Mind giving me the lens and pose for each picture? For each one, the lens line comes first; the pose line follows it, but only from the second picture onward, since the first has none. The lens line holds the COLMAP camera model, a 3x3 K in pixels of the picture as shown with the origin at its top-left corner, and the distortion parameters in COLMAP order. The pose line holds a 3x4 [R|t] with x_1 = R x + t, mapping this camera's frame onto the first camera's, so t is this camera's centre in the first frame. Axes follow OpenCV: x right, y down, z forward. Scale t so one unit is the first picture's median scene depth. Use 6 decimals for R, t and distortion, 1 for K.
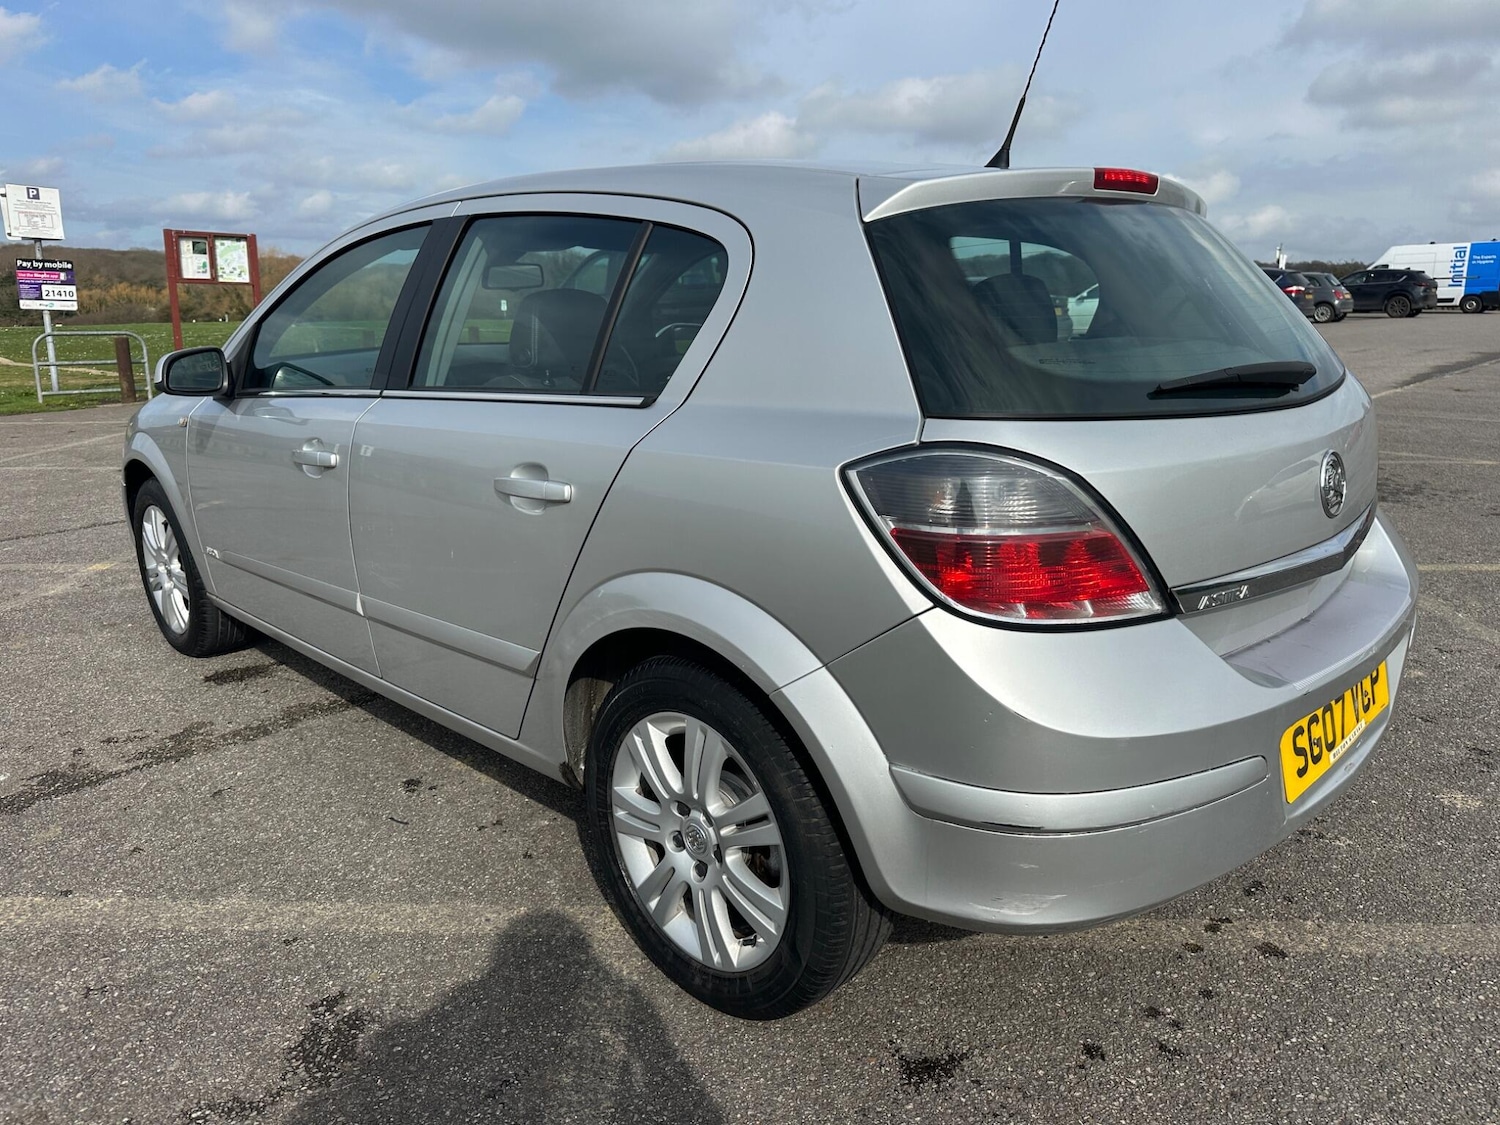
lens RADIAL K [[1067.3, 0, 736.5], [0, 1067.3, 553.8], [0, 0, 1]] dist [0.019138, -0.031374]
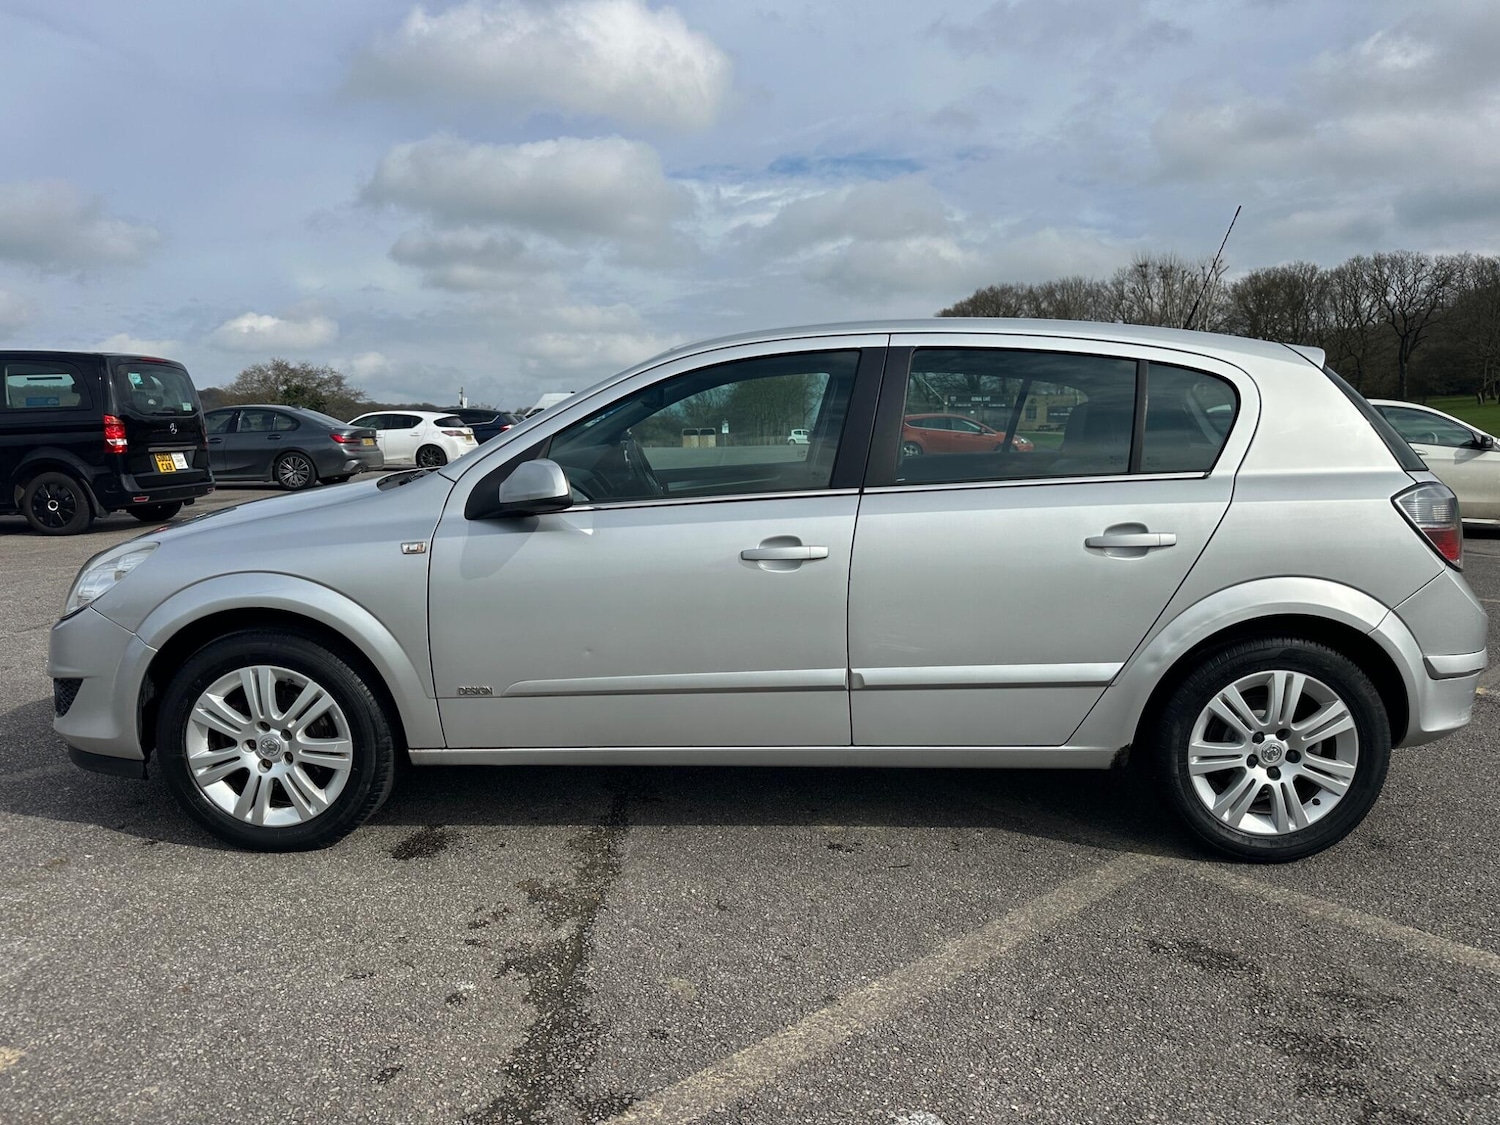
lens RADIAL K [[1067.3, 0, 749.8], [0, 1067.3, 609.8], [0, 0, 1]] dist [0.019138, -0.031374]
pose [[0.710938, -0.105881, 0.695238, -1.476411], [0.156872, 0.987568, -0.010013, -0.036398], [-0.685535, 0.116182, 0.718710, 0.348769]]
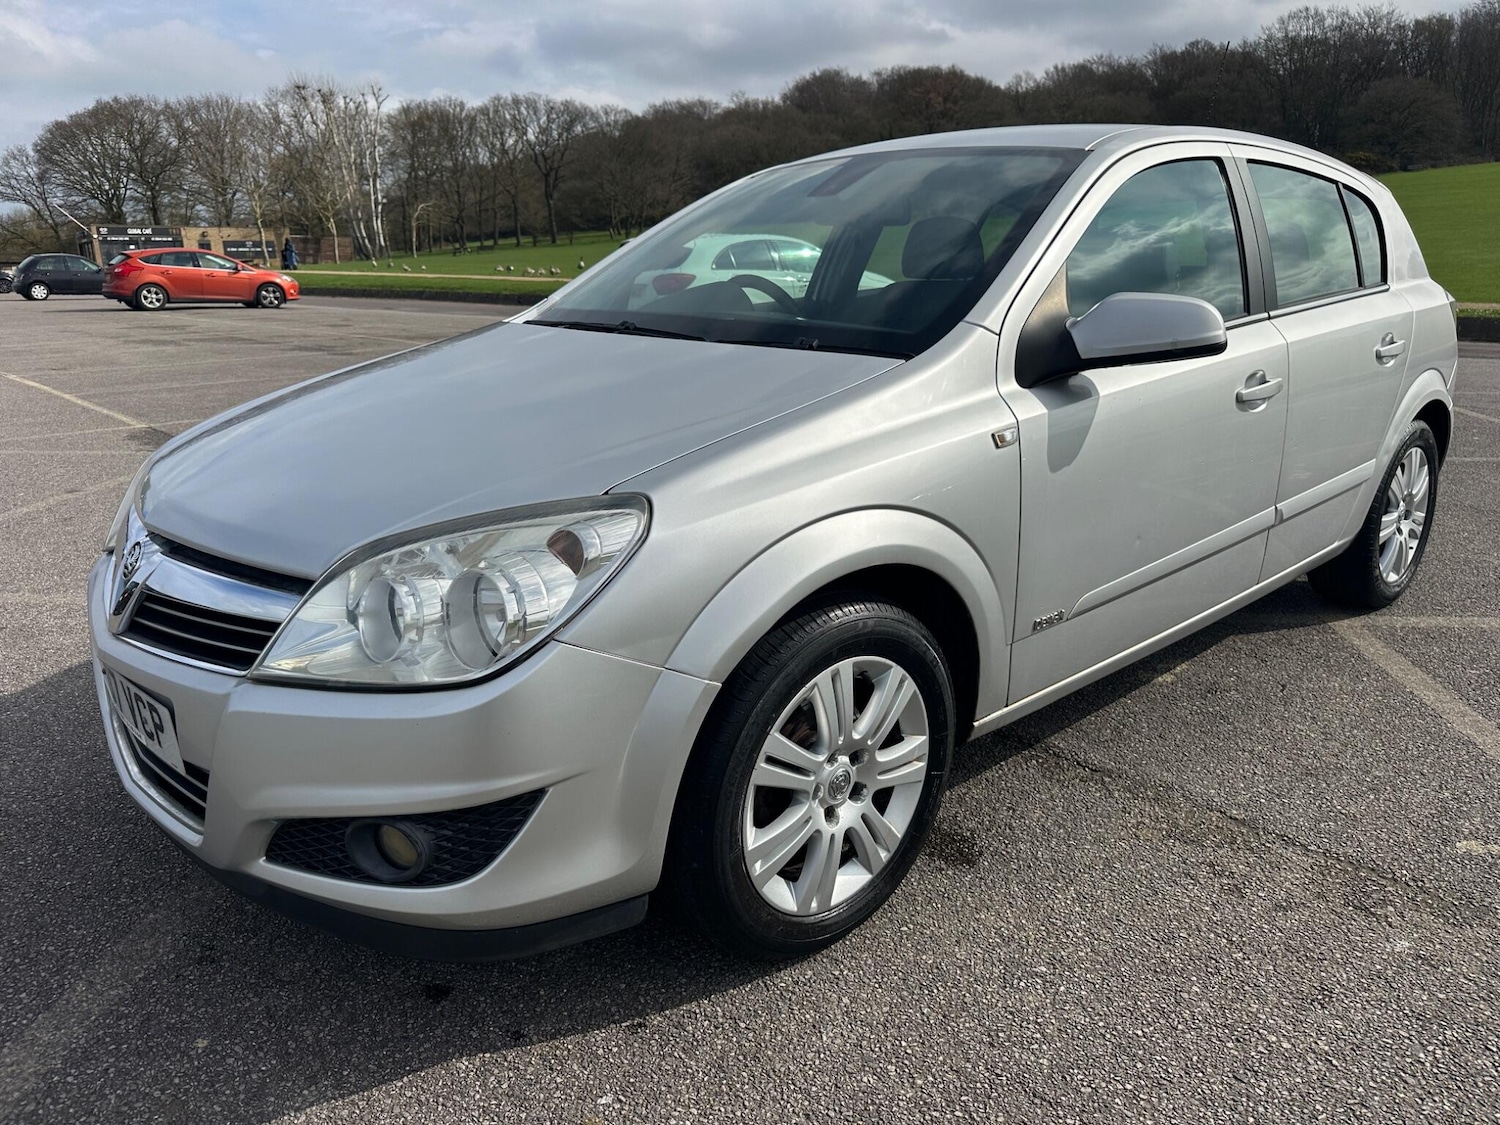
lens RADIAL K [[1067.3, 0, 765.6], [0, 1067.3, 555.1], [0, 0, 1]] dist [0.019138, -0.031374]
pose [[0.040902, -0.259248, 0.964944, -1.768892], [0.251857, 0.937243, 0.241130, -0.377908], [-0.966900, 0.233165, 0.103628, 1.748290]]
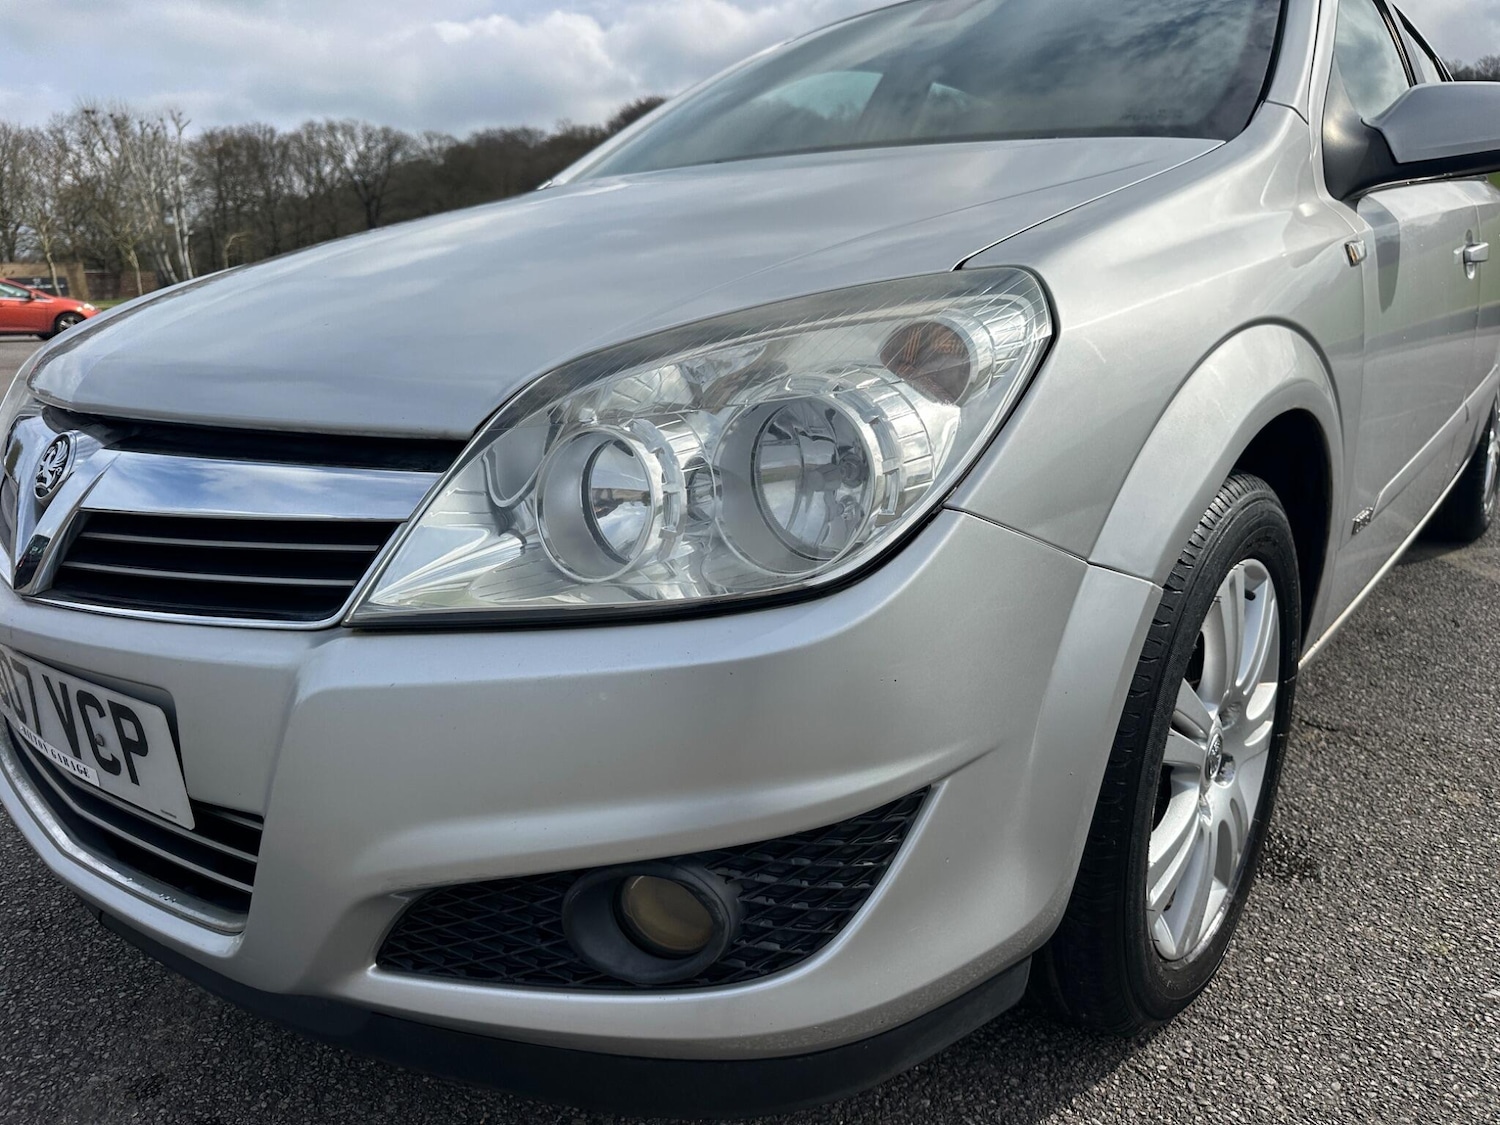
lens RADIAL K [[1067.3, 0, 774.0], [0, 1067.3, 553.3], [0, 0, 1]] dist [0.019138, -0.031374]
pose [[-0.115930, -0.231929, 0.965800, -1.478693], [0.272171, 0.927721, 0.255455, -0.291369], [-0.955240, 0.292478, -0.044426, 2.052131]]
